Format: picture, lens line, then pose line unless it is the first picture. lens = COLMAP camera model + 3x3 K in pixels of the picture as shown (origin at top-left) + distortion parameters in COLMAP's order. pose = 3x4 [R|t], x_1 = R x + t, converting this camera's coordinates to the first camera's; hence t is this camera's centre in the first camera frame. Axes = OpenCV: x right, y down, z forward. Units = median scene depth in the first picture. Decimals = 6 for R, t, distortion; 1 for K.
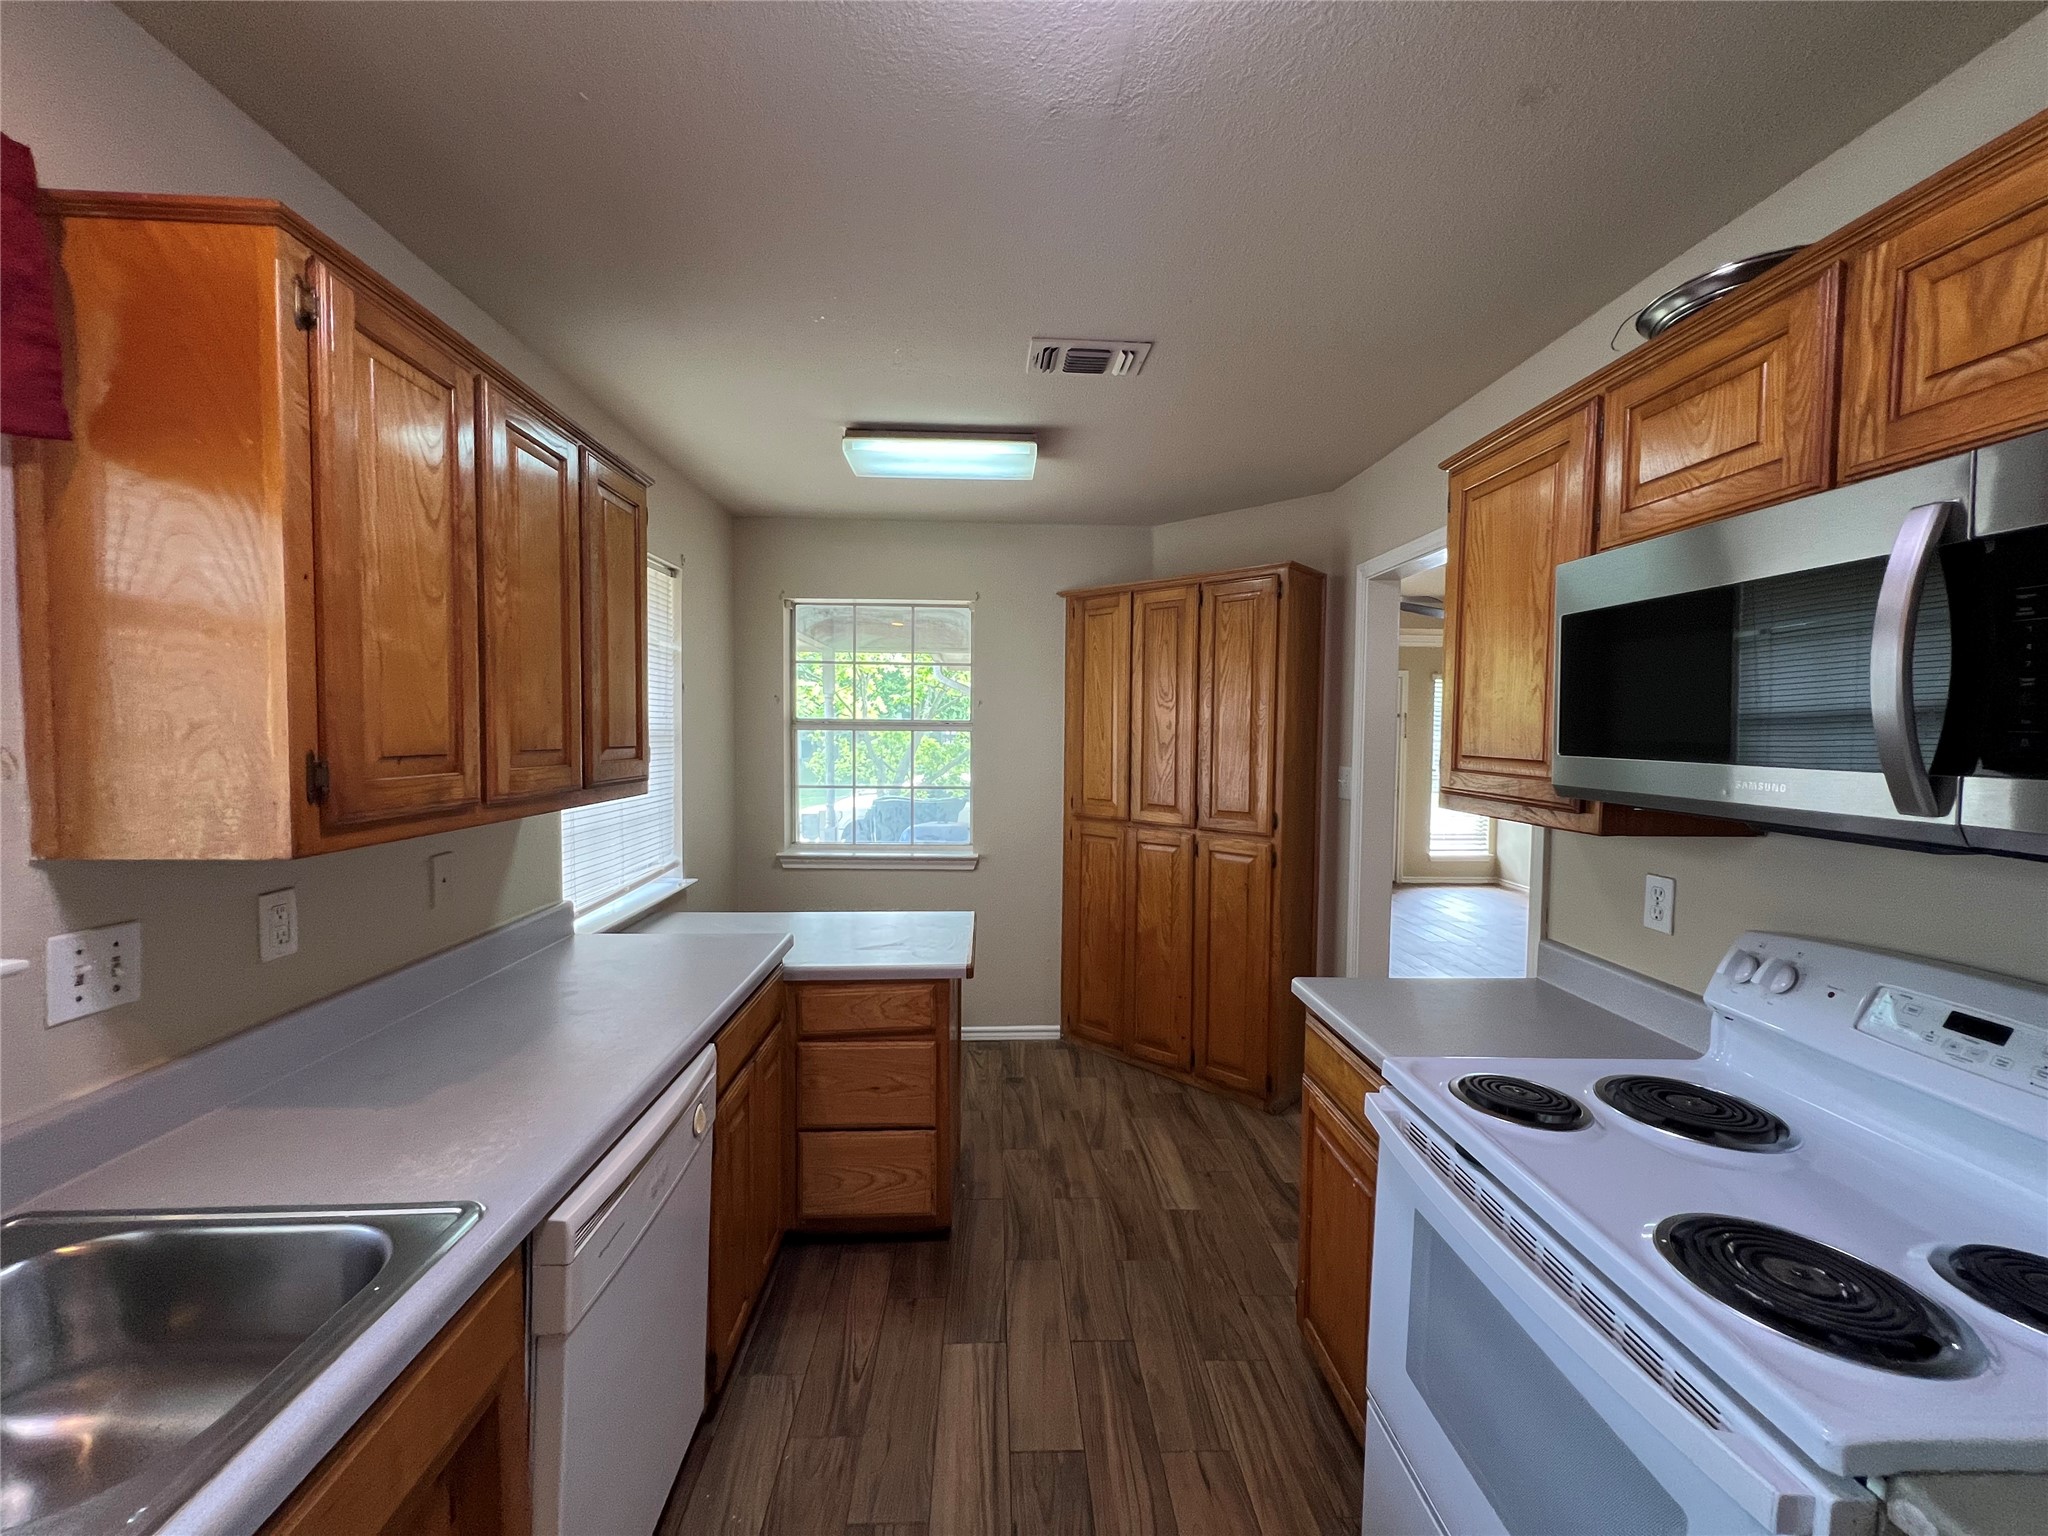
lens RADIAL K [[818.6, 0, 1024.0], [0, 818.6, 768.0], [0, 0, 1]] dist [0.002115, 0.000137]
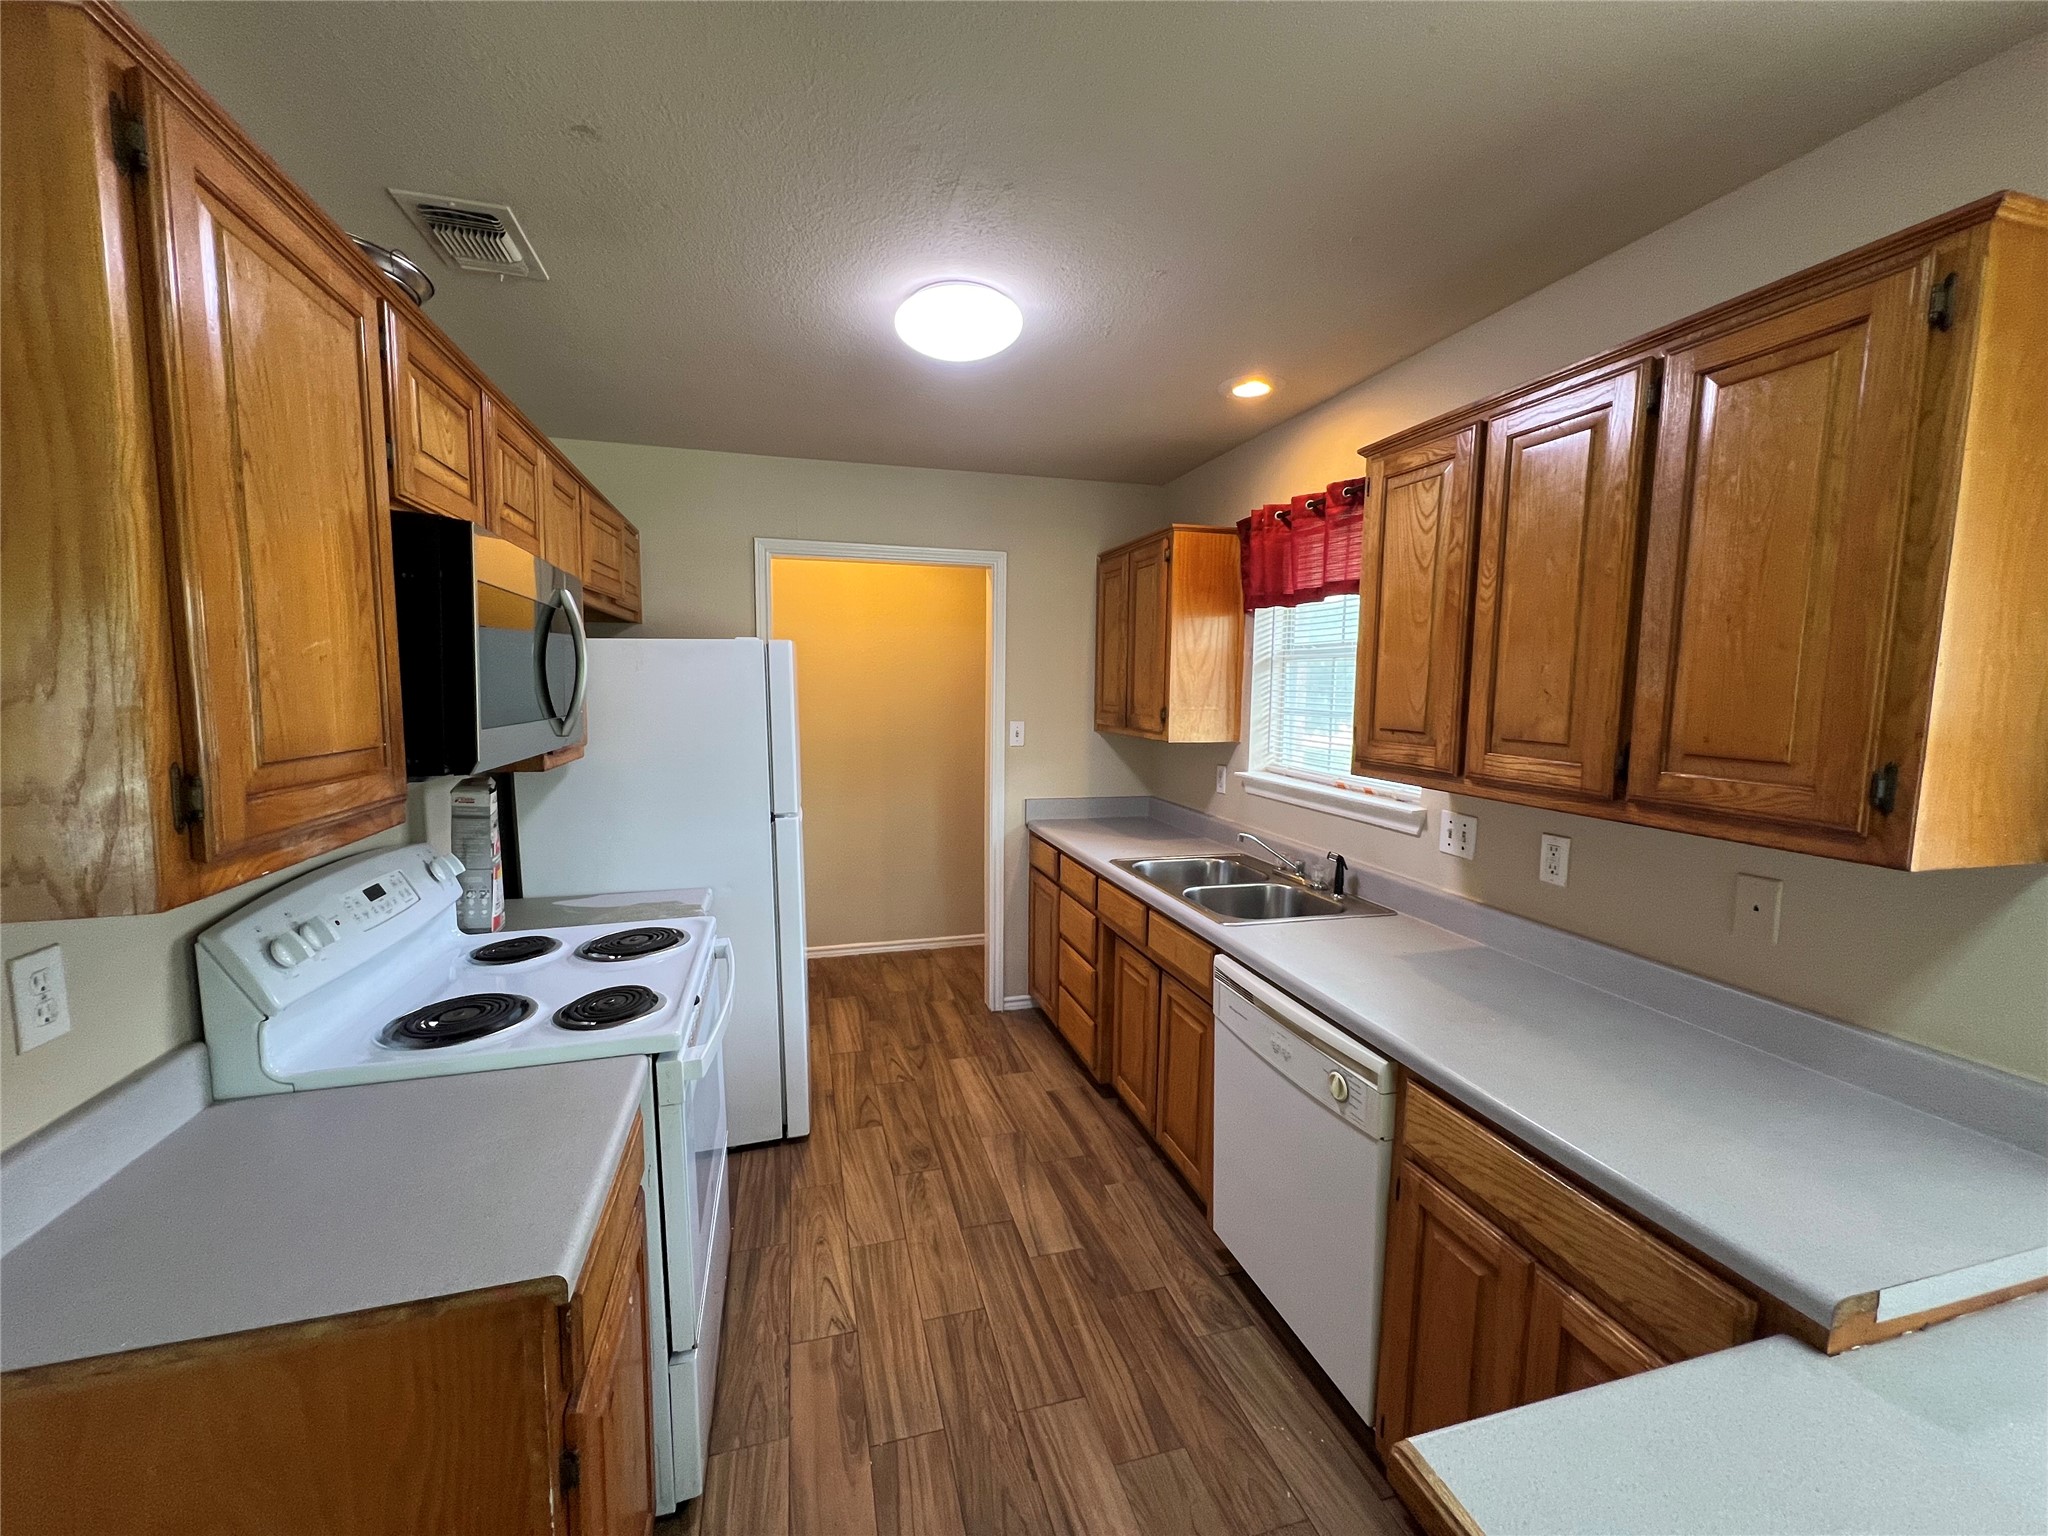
lens RADIAL K [[818.6, 0, 1024.0], [0, 818.6, 768.0], [0, 0, 1]] dist [0.002115, 0.000137]
pose [[-0.972561, 0.006369, -0.232562, 0.289796], [-0.028864, 0.988599, 0.147777, -0.147758], [0.230852, 0.150435, -0.961289, 2.258097]]
